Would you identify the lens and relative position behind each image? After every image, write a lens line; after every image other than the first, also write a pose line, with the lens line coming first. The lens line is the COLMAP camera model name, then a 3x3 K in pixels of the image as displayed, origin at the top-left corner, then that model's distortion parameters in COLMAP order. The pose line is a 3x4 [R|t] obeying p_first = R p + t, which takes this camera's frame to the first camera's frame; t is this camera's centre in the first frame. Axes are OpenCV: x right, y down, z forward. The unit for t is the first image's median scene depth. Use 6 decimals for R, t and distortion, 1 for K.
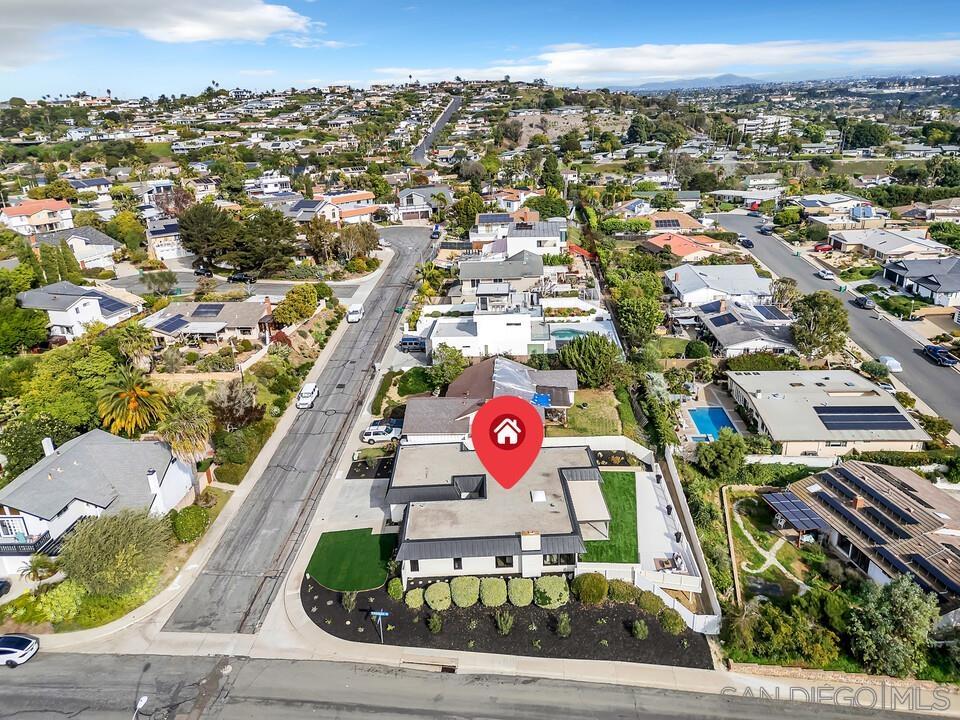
lens RADIAL K [[669.6, 0, 480.0], [0, 669.6, 360.0], [0, 0, 1]] dist [0.067365, -0.059740]
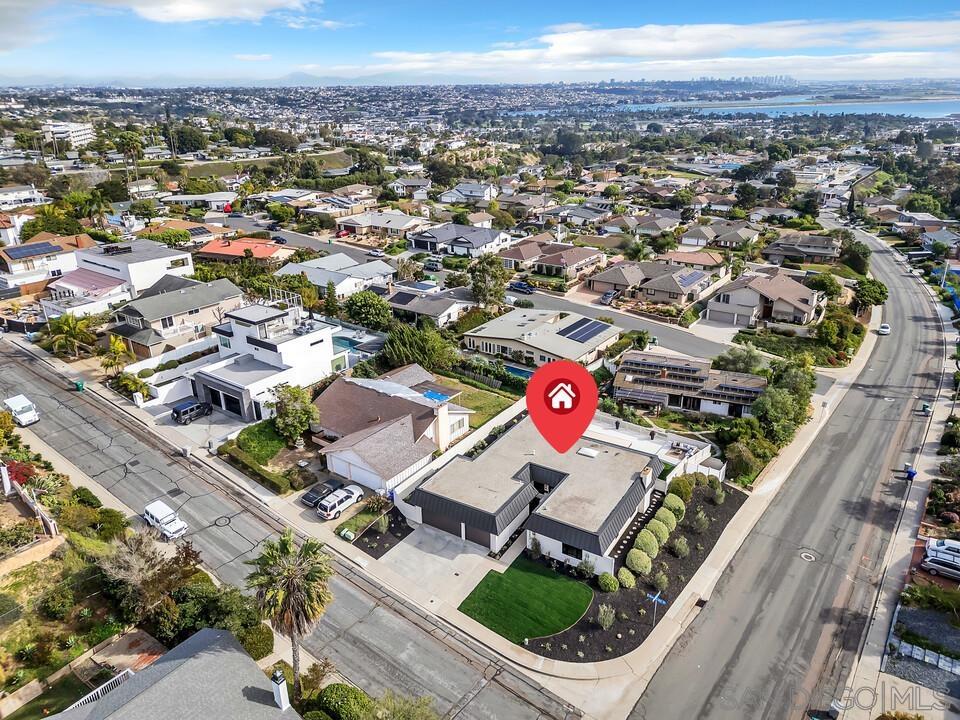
lens RADIAL K [[669.6, 0, 480.0], [0, 669.6, 360.0], [0, 0, 1]] dist [0.067365, -0.059740]
pose [[0.542112, -0.286850, 0.789830, -0.856844], [0.296493, 0.944774, 0.139620, -0.146525], [-0.786261, 0.158490, 0.597222, 0.491807]]
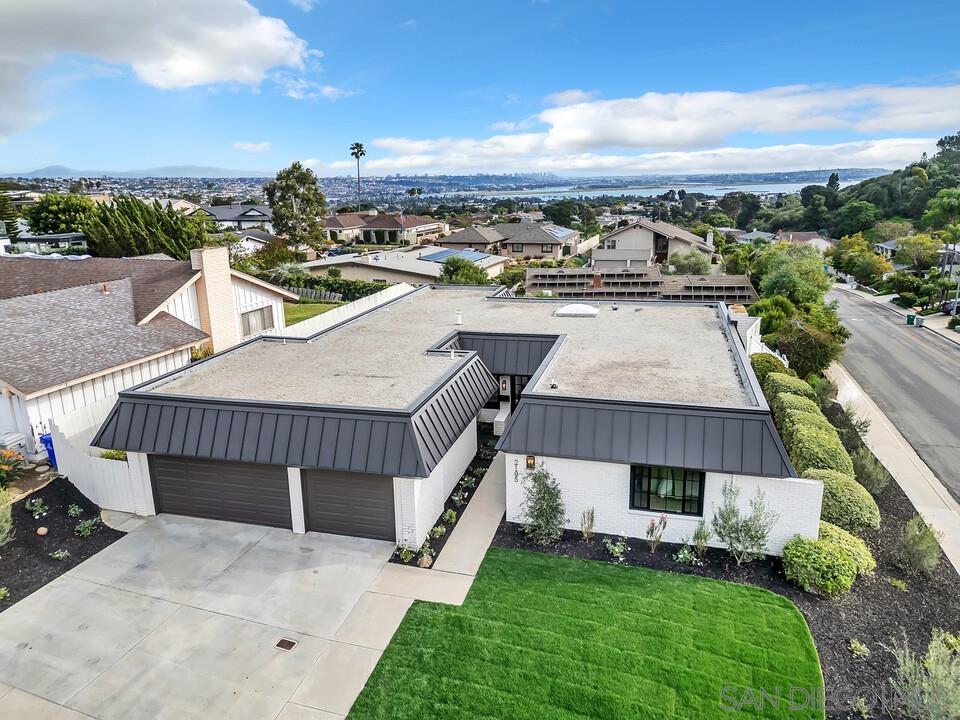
lens RADIAL K [[669.6, 0, 480.0], [0, 669.6, 360.0], [0, 0, 1]] dist [0.067365, -0.059740]
pose [[0.272876, -0.216344, 0.937408, -0.396780], [0.352433, 0.929130, 0.111842, 0.165573], [-0.895170, 0.299855, 0.329784, 0.960911]]
